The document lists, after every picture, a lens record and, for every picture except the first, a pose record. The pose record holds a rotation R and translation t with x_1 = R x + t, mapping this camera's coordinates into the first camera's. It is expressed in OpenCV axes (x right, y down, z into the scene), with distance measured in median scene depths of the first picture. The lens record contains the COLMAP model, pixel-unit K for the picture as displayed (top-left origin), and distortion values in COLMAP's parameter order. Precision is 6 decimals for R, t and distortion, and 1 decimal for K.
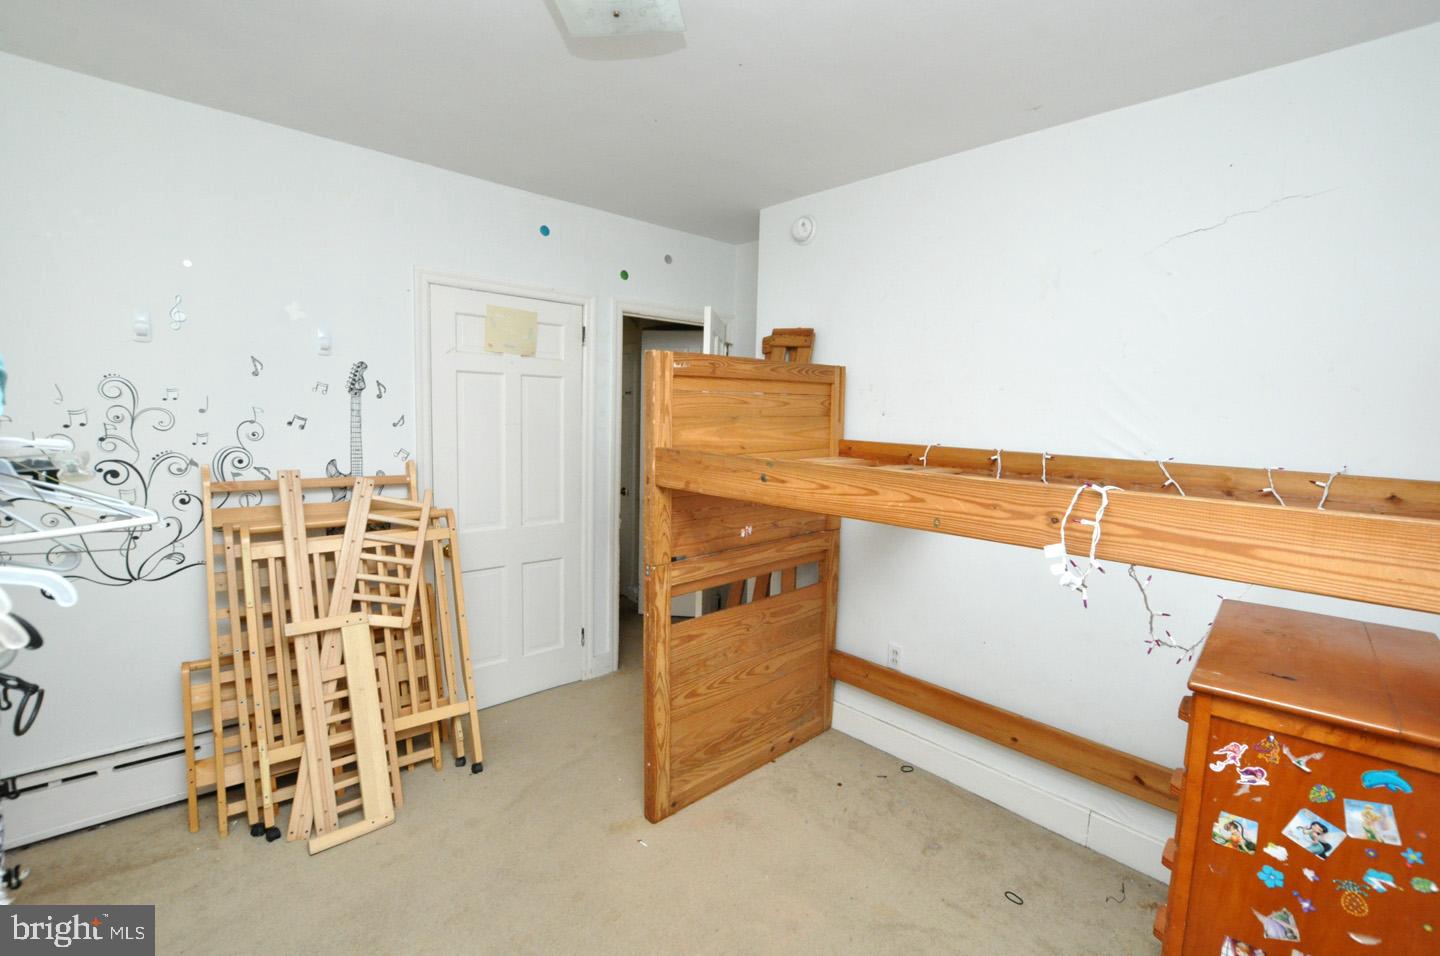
lens RADIAL K [[637.8, 0, 720.4], [0, 637.8, 483.3], [0, 0, 1]] dist [-0.003595, -0.000244]
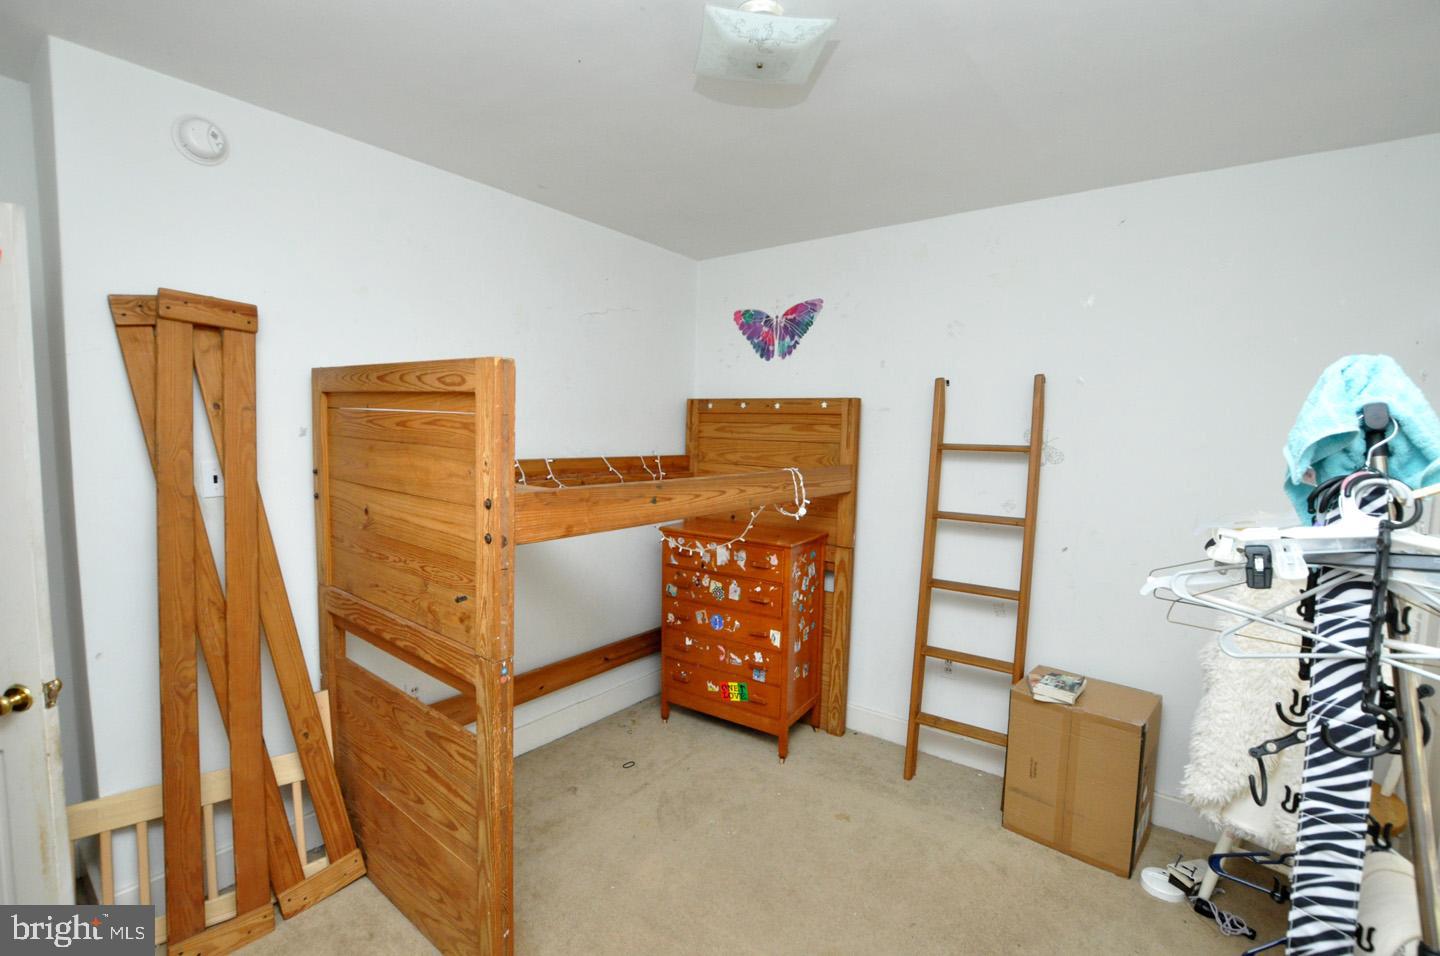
lens RADIAL K [[633.0, 0, 720.9], [0, 633.0, 475.9], [0, 0, 1]] dist [-0.021705, -0.000017]
pose [[-0.171902, -0.105953, 0.979400, -1.582589], [0.084098, 0.988991, 0.121751, -0.269109], [-0.981518, 0.103295, -0.161099, 1.673625]]
